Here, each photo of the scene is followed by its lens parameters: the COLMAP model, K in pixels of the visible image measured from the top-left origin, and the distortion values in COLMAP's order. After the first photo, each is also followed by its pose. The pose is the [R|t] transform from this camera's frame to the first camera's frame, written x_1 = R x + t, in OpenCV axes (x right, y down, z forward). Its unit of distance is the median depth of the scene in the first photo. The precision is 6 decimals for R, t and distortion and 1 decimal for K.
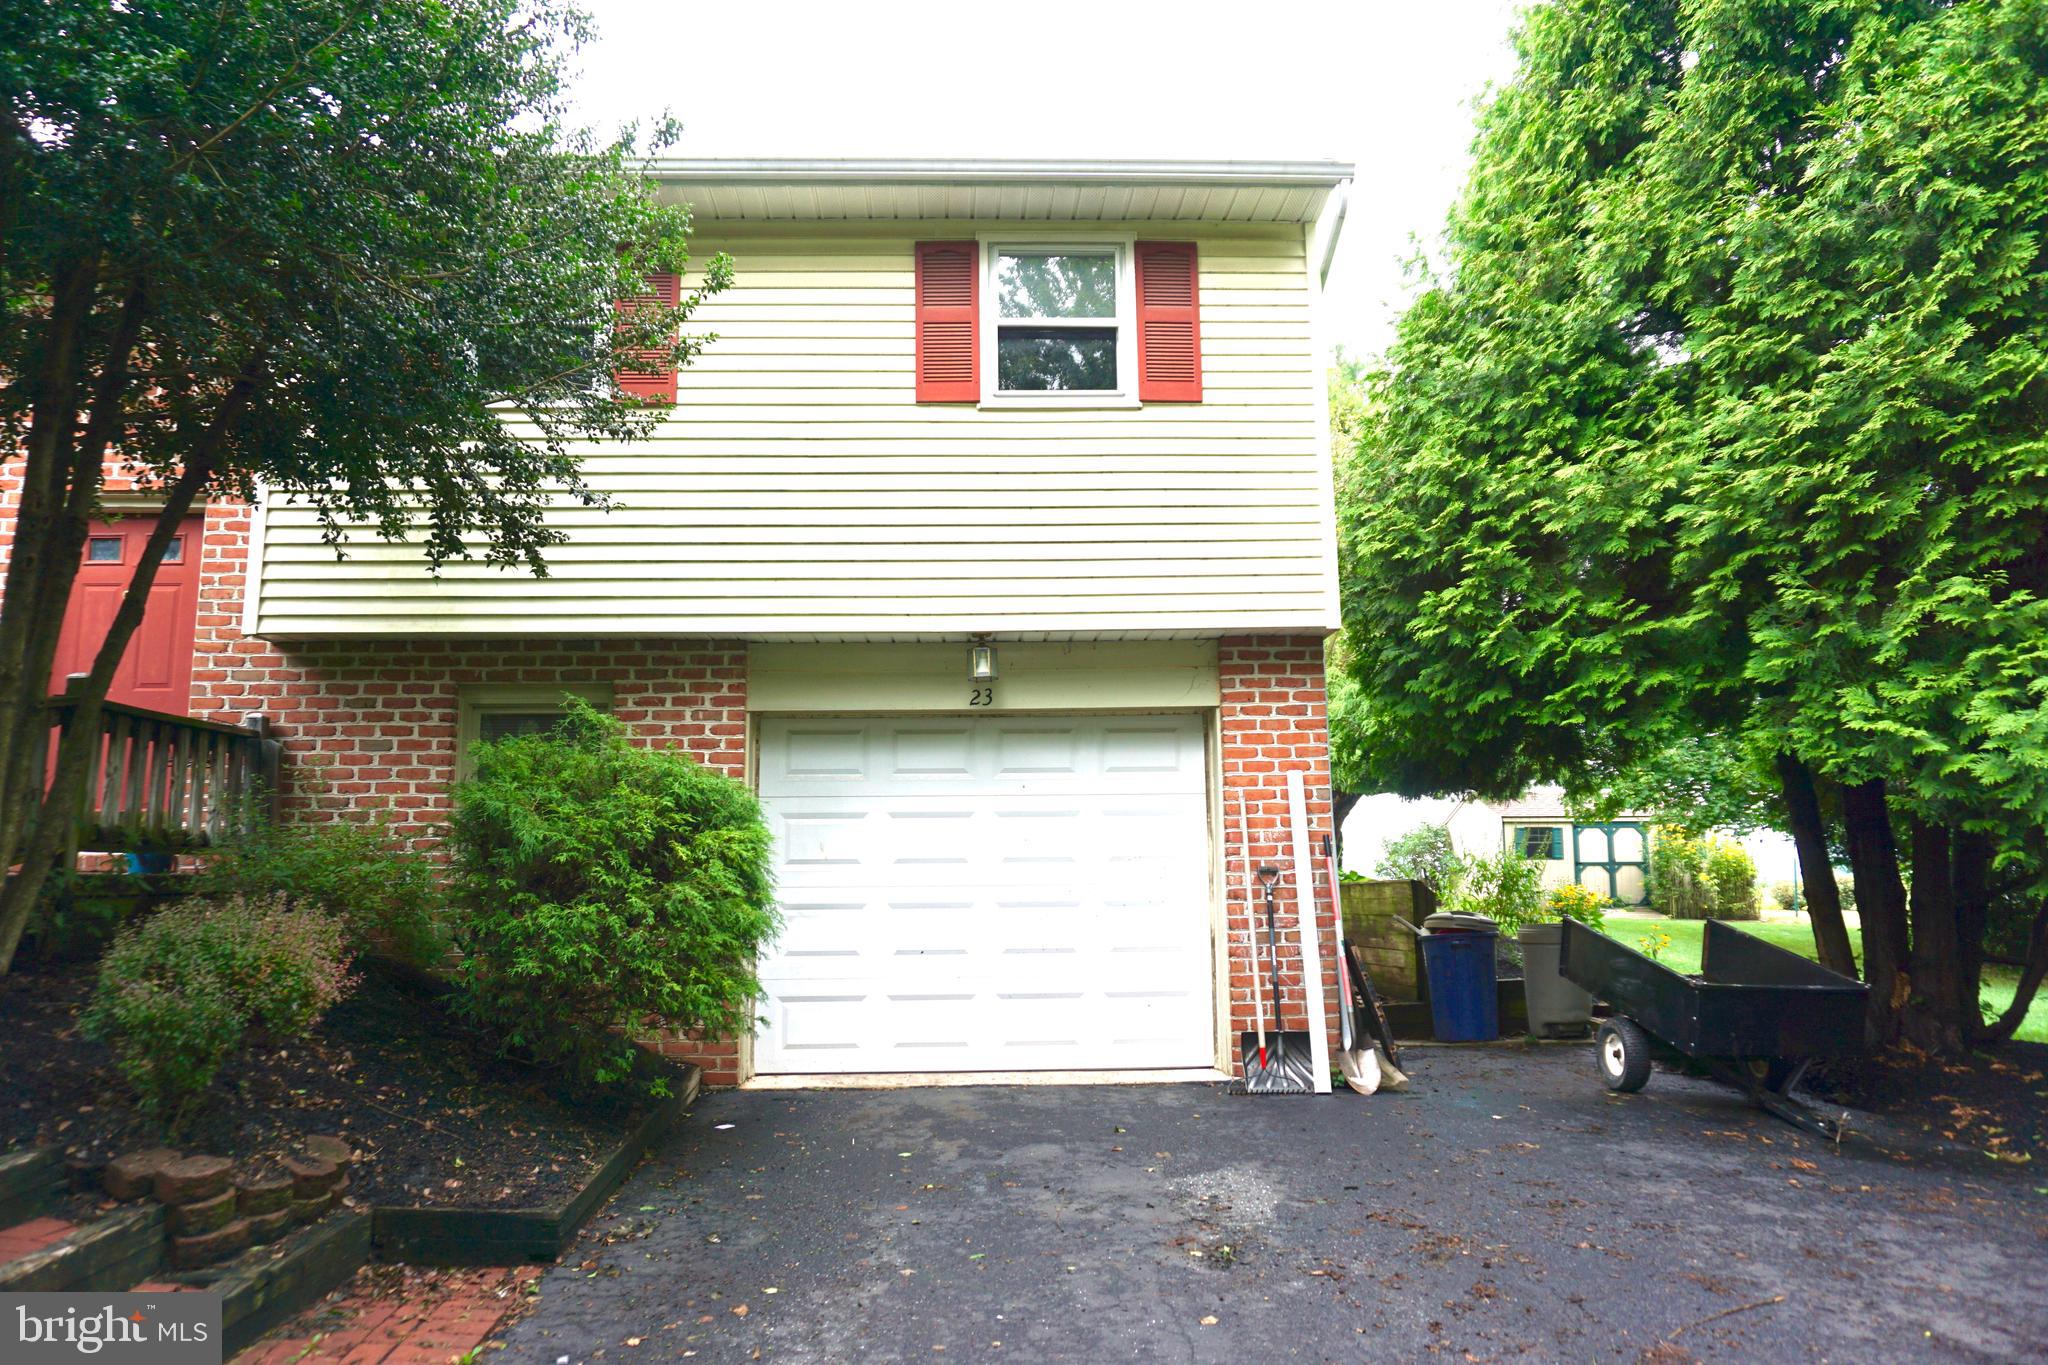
lens RADIAL K [[1397.2, 0, 1024.0], [0, 1397.2, 682.5], [0, 0, 1]] dist [-0.002104, 0.000994]
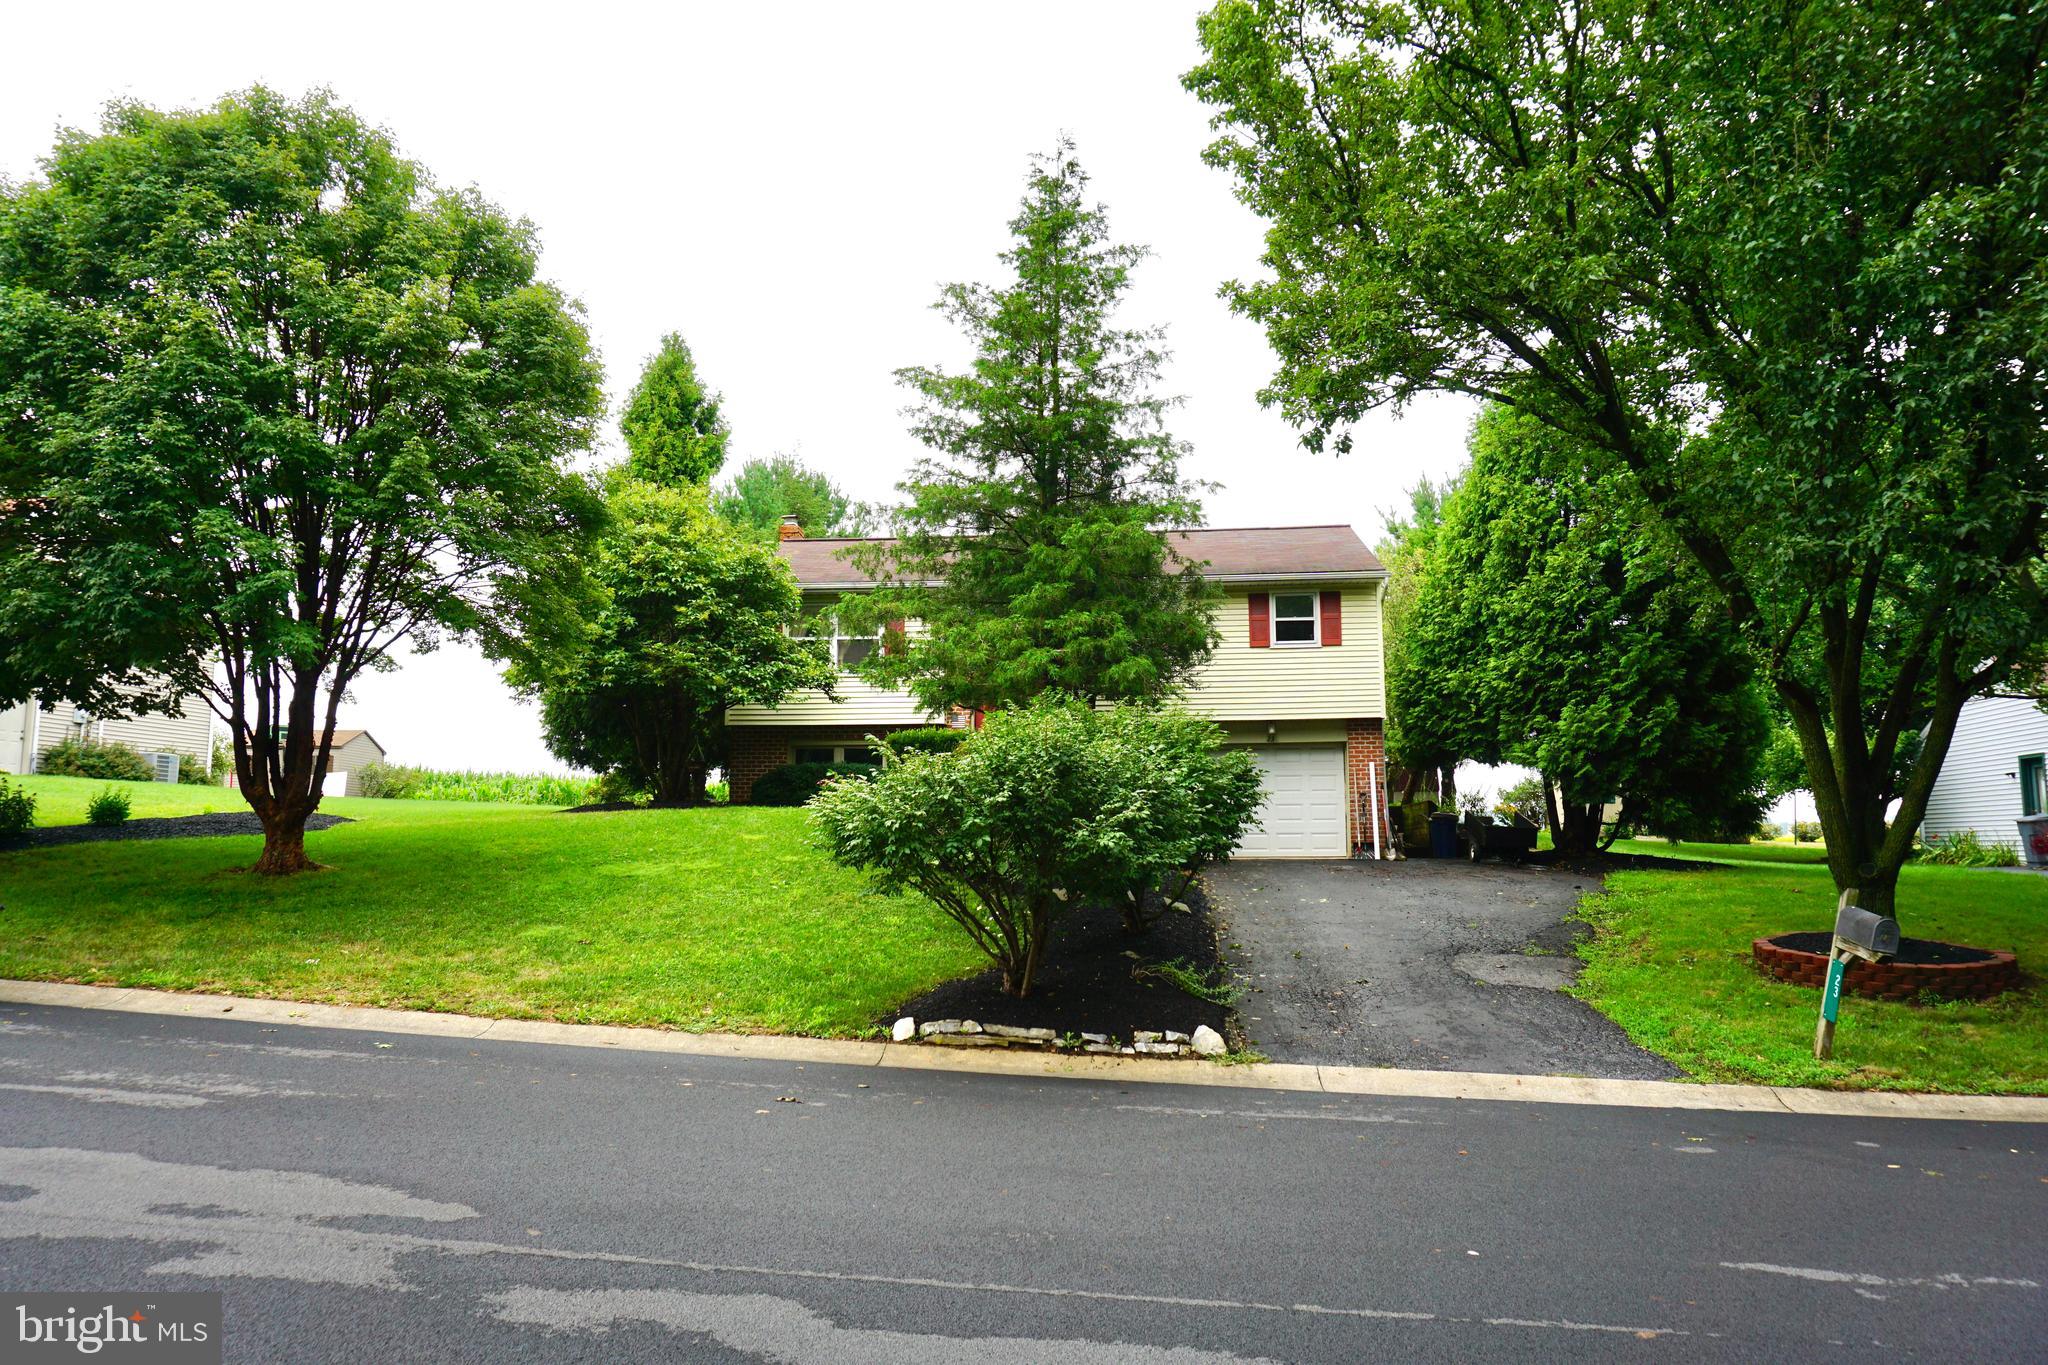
lens RADIAL K [[1397.2, 0, 1024.0], [0, 1397.2, 682.5], [0, 0, 1]] dist [-0.002104, 0.000994]
pose [[0.989901, -0.004156, -0.141699, -0.155690], [0.008758, 0.999454, 0.031871, -0.258811], [0.141490, -0.032790, 0.989397, -2.565258]]
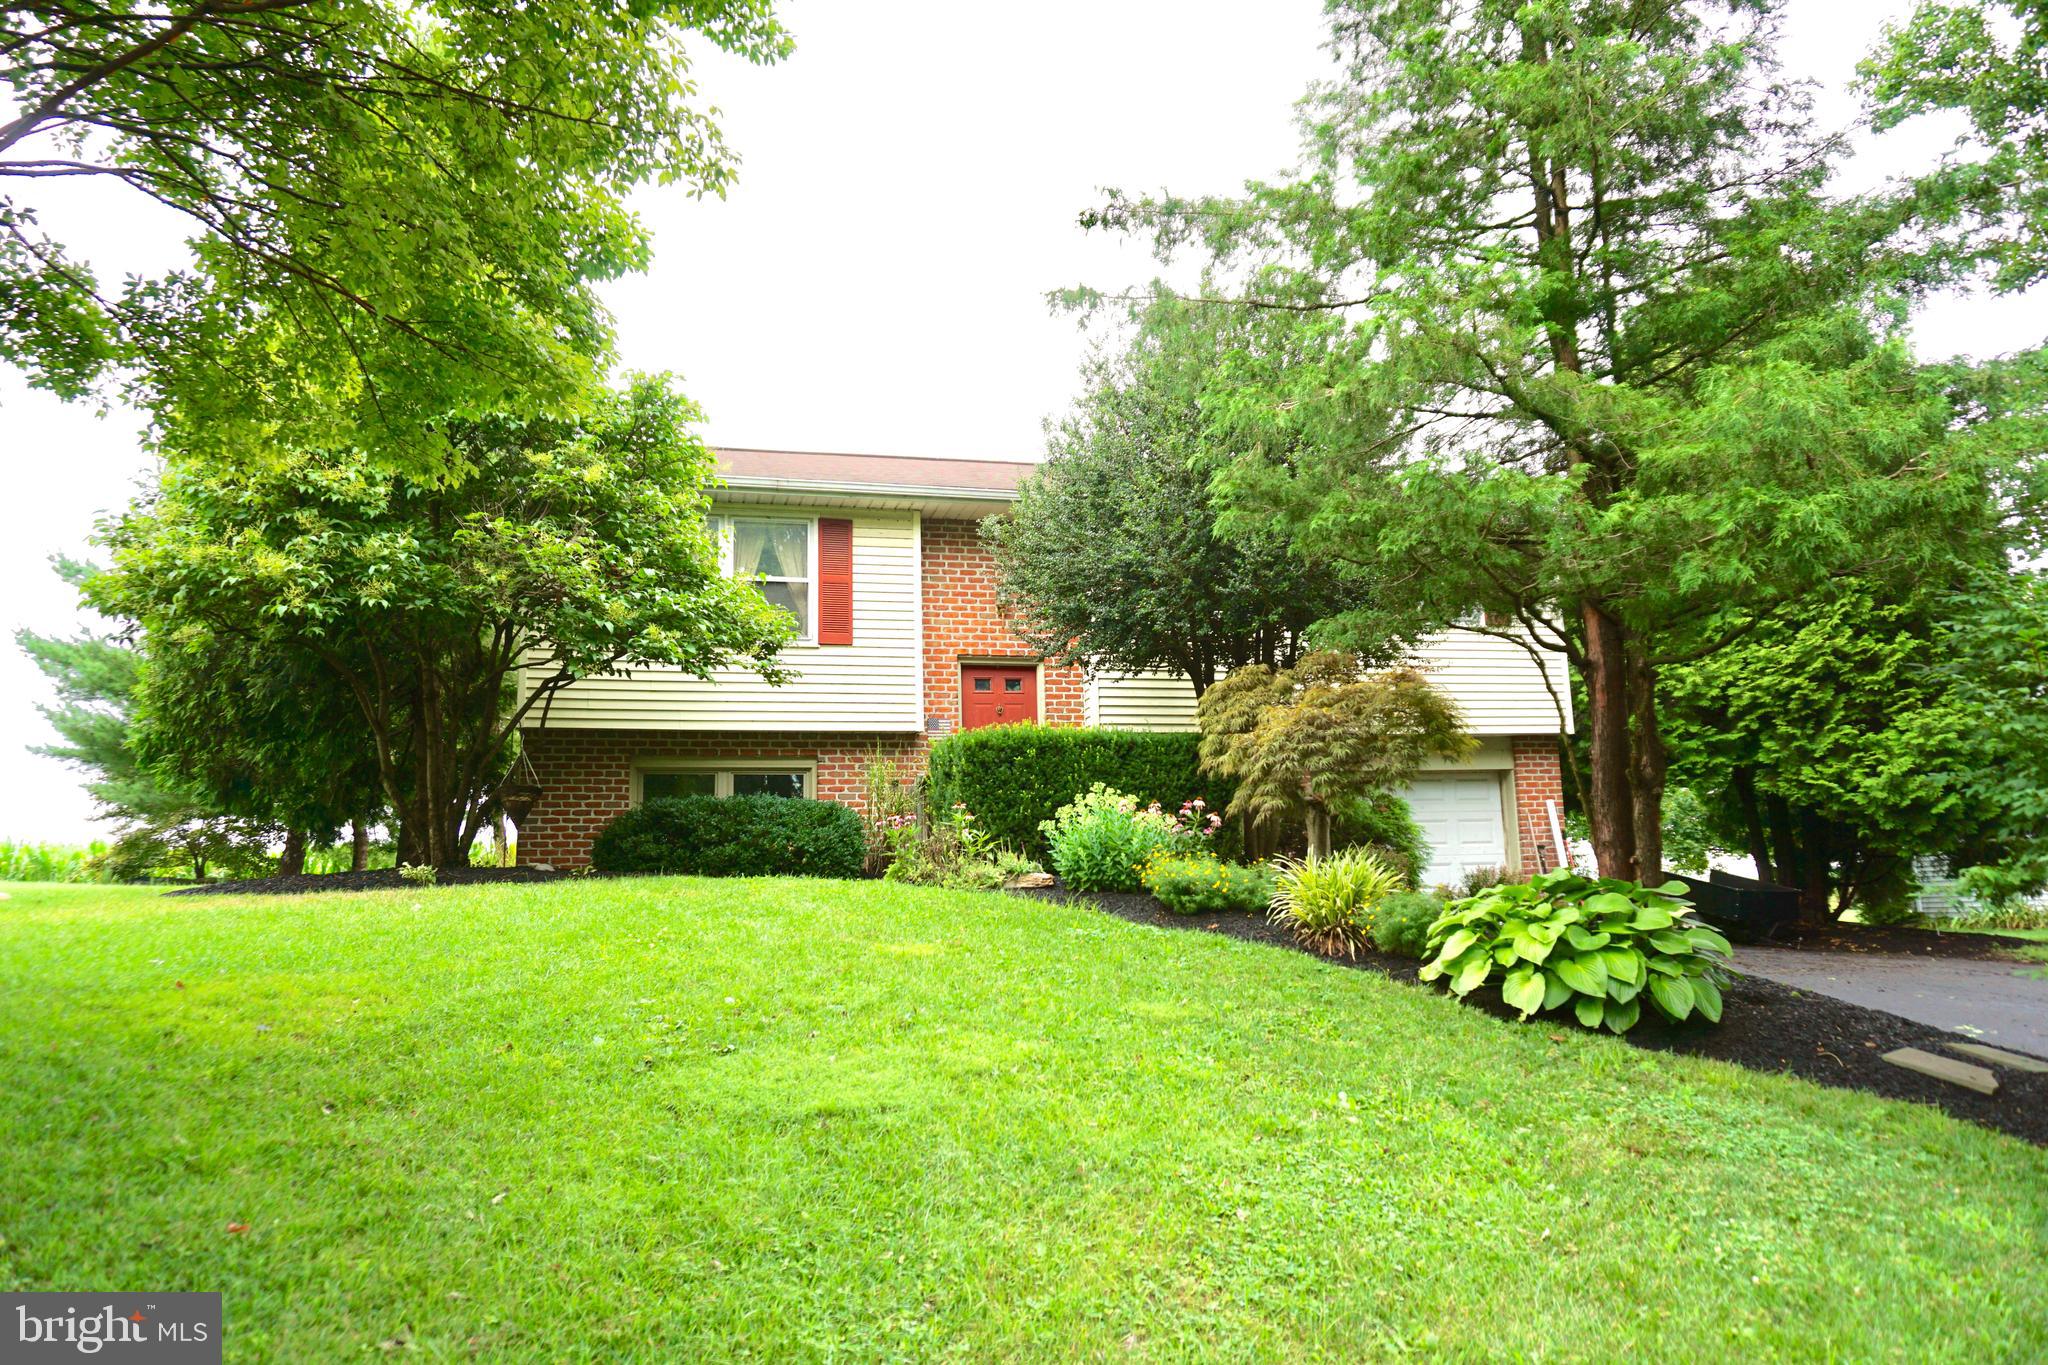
lens RADIAL K [[1392.0, 0, 1024.0], [0, 1392.0, 682.5], [0, 0, 1]] dist [-0.039492, -0.000140]
pose [[0.979798, 0.020500, 0.198935, -1.174281], [-0.016244, 0.999603, -0.023006, -0.062291], [-0.199328, 0.019310, 0.979743, -1.051224]]
